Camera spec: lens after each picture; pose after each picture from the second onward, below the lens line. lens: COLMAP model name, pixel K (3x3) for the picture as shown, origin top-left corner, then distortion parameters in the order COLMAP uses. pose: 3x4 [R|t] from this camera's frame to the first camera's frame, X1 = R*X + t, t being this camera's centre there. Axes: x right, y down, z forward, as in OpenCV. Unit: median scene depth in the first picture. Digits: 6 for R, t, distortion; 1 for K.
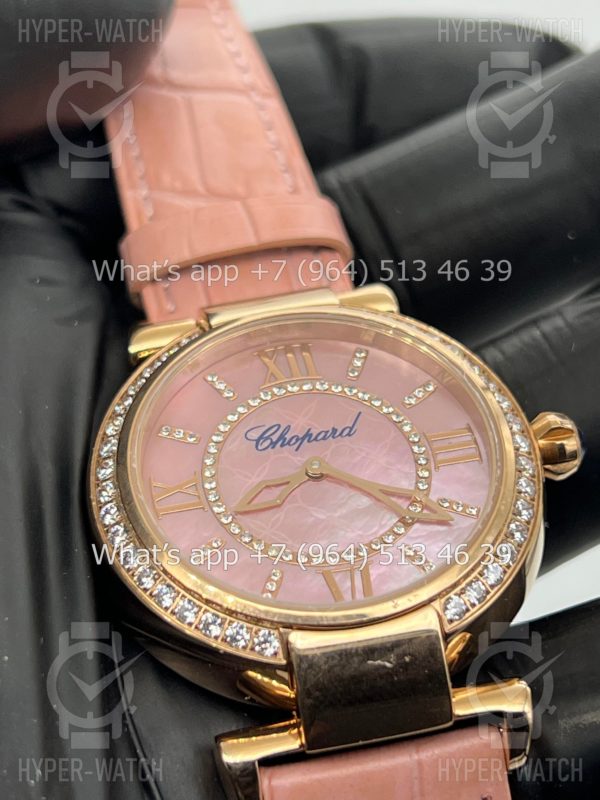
lens RADIAL K [[1818.7, 0, 300.0], [0, 1818.7, 400.0], [0, 0, 1]] dist [0.250441, 0.082828]
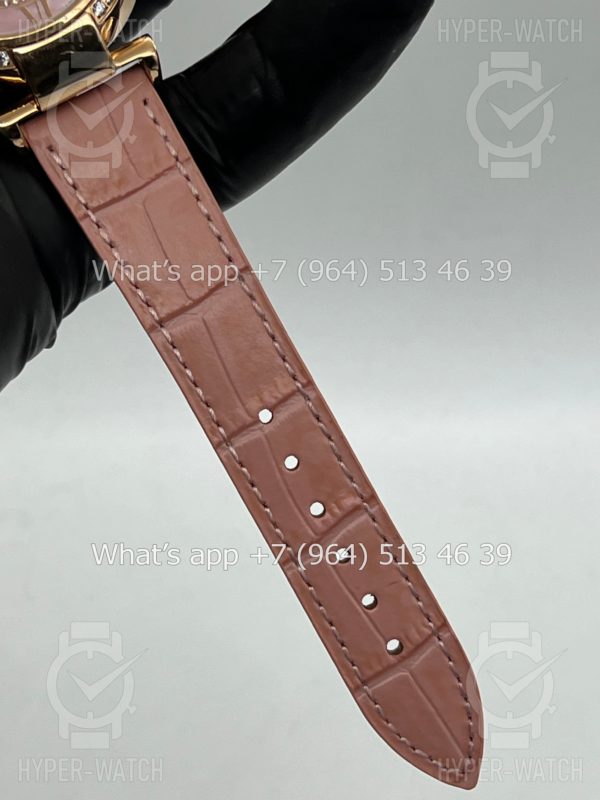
lens RADIAL K [[1818.7, 0, 300.0], [0, 1818.7, 400.0], [0, 0, 1]] dist [0.250441, 0.082828]
pose [[0.953168, -0.286362, 0.097303, -0.011386], [0.233770, 0.901699, 0.363716, -0.149703], [-0.191893, -0.323936, 0.926414, -0.812565]]
